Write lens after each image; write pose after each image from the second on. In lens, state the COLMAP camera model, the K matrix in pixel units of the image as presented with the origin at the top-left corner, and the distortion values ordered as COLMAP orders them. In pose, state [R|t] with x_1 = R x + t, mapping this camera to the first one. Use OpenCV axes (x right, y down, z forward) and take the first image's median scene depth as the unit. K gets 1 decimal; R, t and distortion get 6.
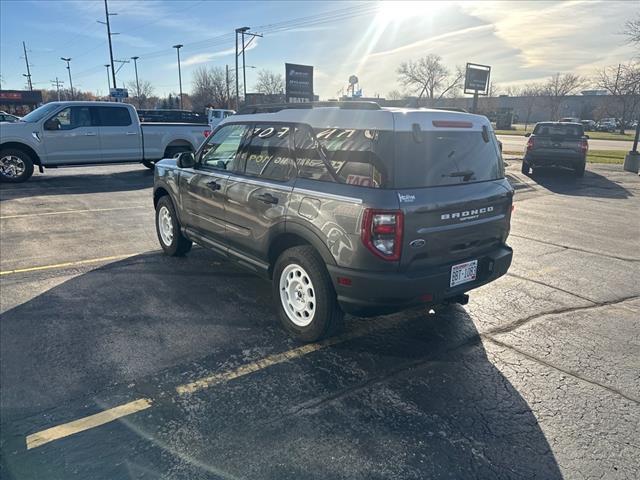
lens RADIAL K [[444.3, 0, 319.2], [0, 444.3, 244.1], [0, 0, 1]] dist [0.076295, -0.108729]
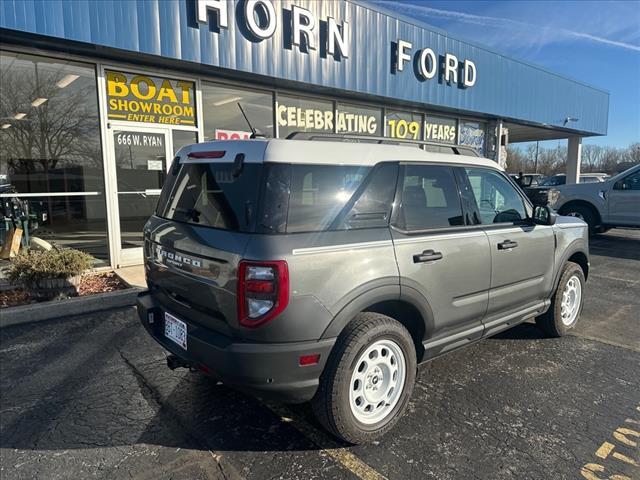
lens RADIAL K [[444.3, 0, 319.2], [0, 444.3, 244.1], [0, 0, 1]] dist [0.076295, -0.108729]
pose [[0.039449, 0.119584, -0.992040, 0.900715], [-0.267300, 0.957893, 0.104839, -0.193762], [0.962806, 0.261036, 0.069753, 0.919292]]
